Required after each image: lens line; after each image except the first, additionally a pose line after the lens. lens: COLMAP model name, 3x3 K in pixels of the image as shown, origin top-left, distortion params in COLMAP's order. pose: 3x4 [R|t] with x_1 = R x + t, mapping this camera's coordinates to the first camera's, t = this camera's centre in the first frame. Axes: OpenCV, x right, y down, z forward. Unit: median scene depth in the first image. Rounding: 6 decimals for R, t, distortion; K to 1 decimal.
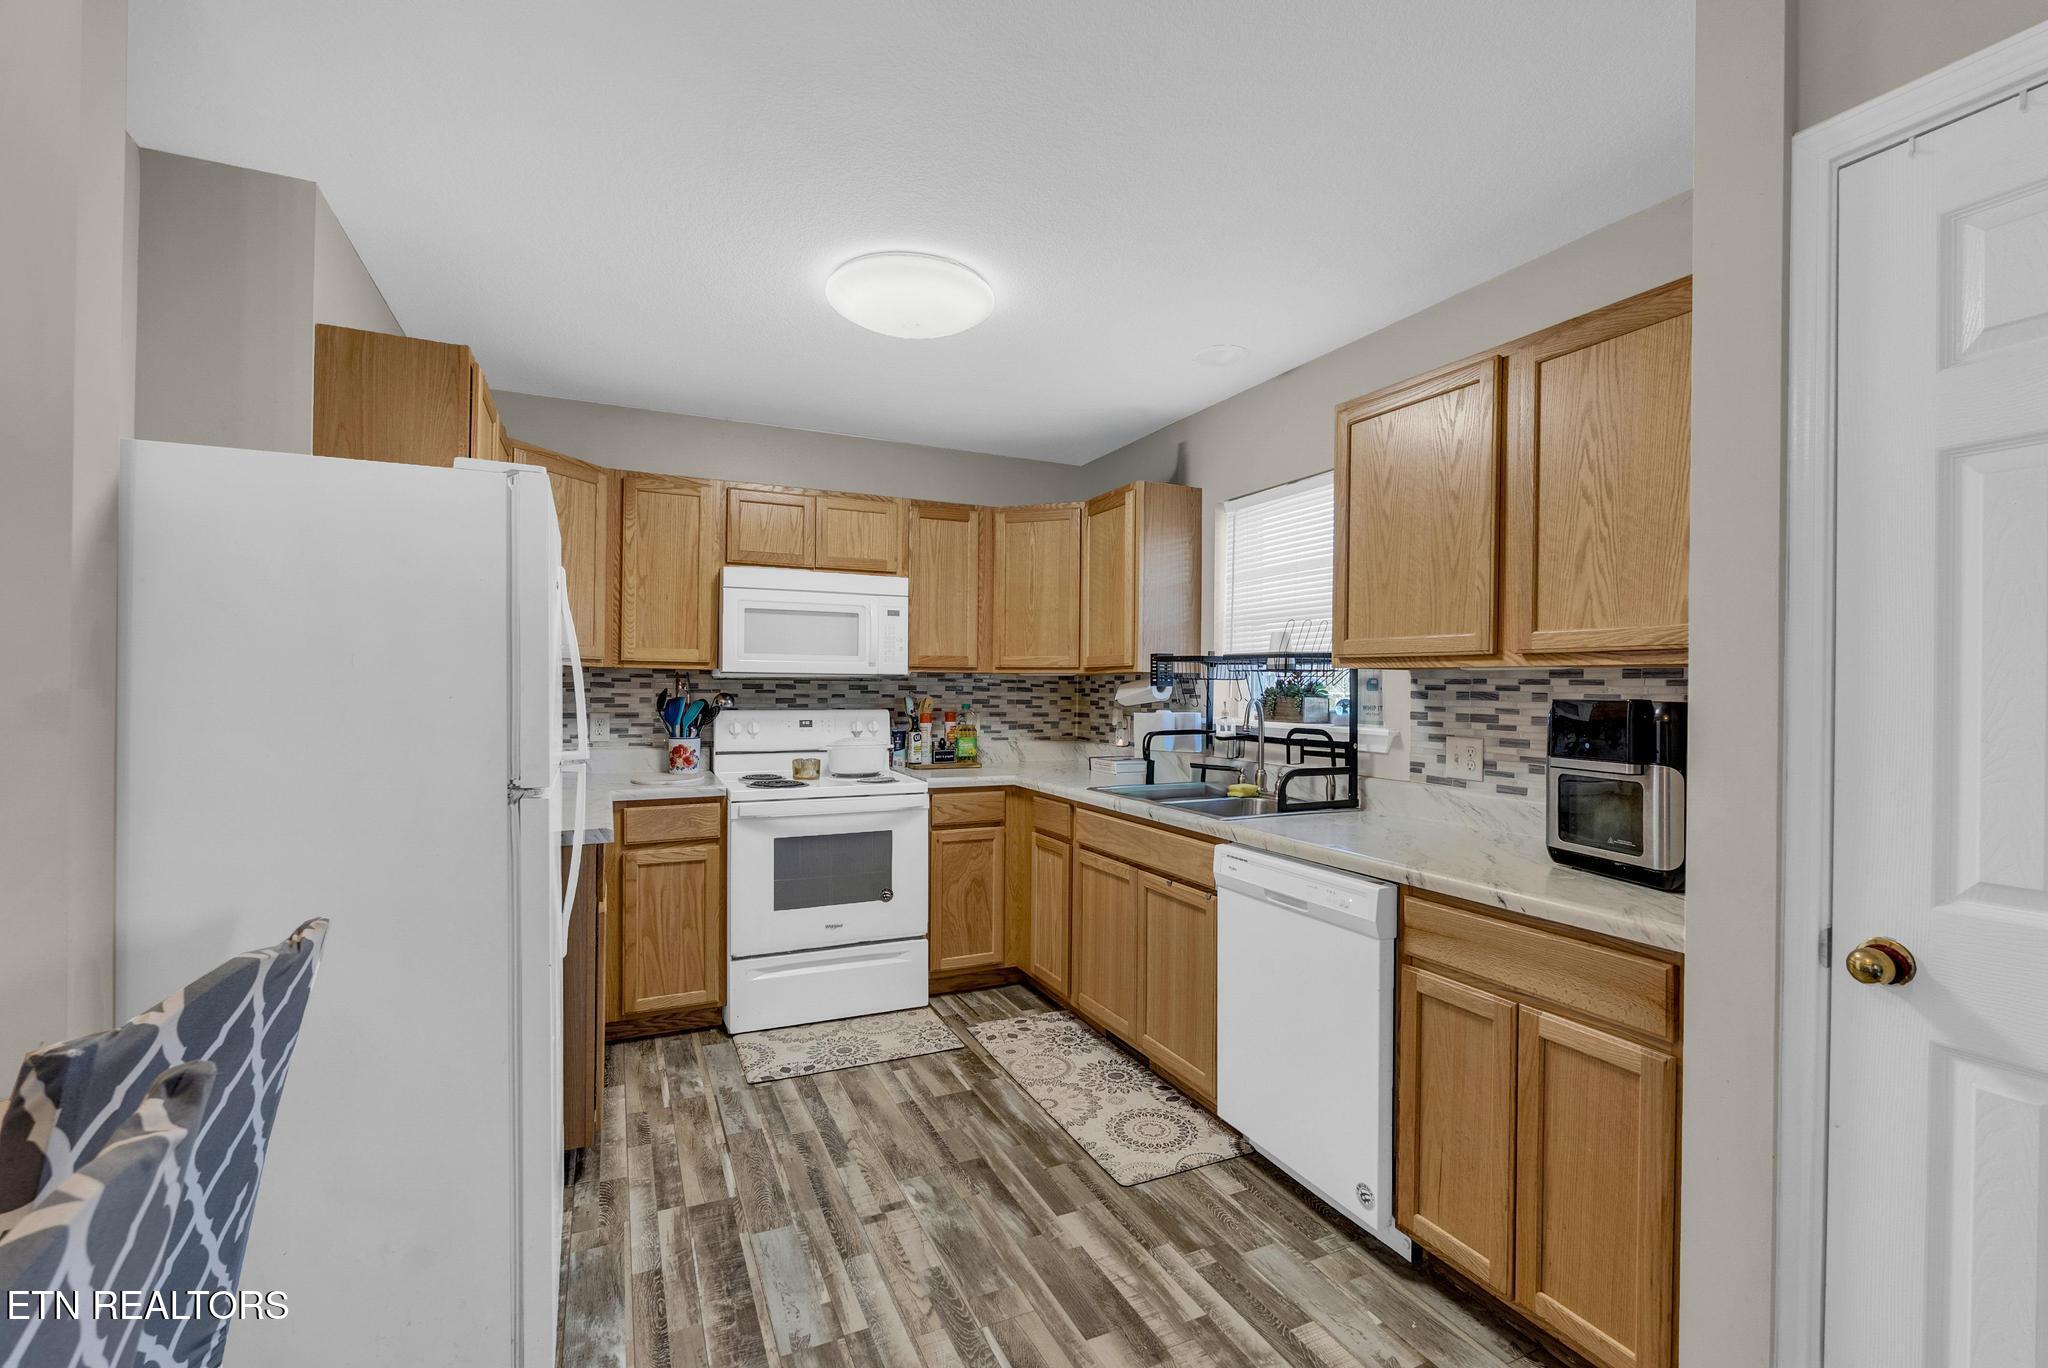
lens RADIAL K [[899.3, 0, 1036.1], [0, 899.3, 690.1], [0, 0, 1]] dist [-0.002073, -0.000215]
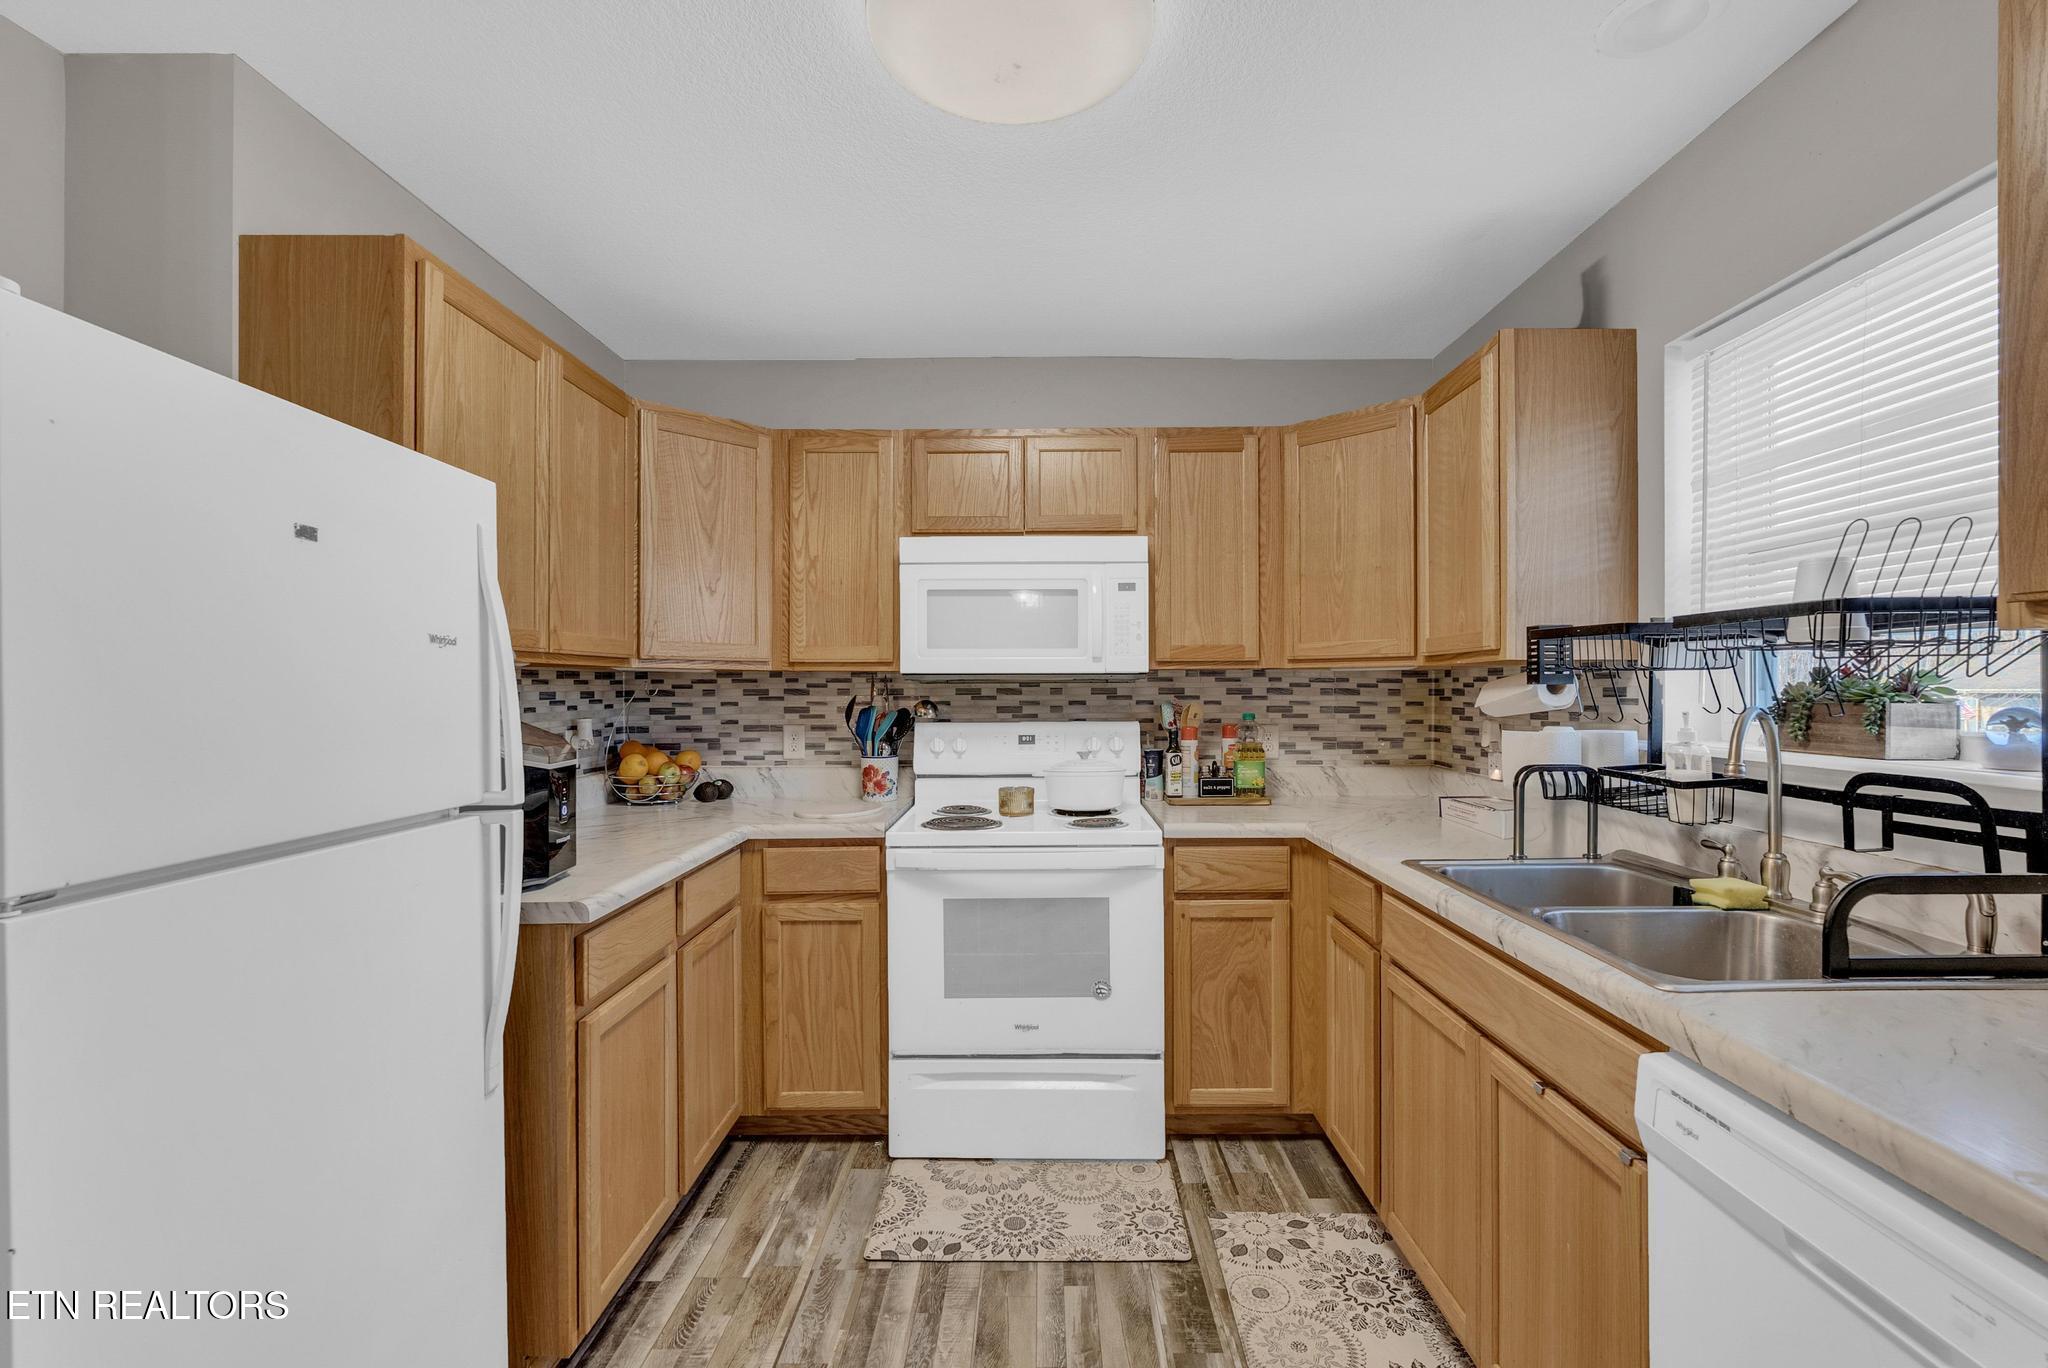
lens RADIAL K [[899.3, 0, 1036.1], [0, 899.3, 690.1], [0, 0, 1]] dist [-0.002073, -0.000215]
pose [[0.901568, -0.011436, -0.432487, 0.091869], [0.010334, 0.999935, -0.004900, -0.001117], [0.432515, -0.000052, 0.901627, 0.354137]]
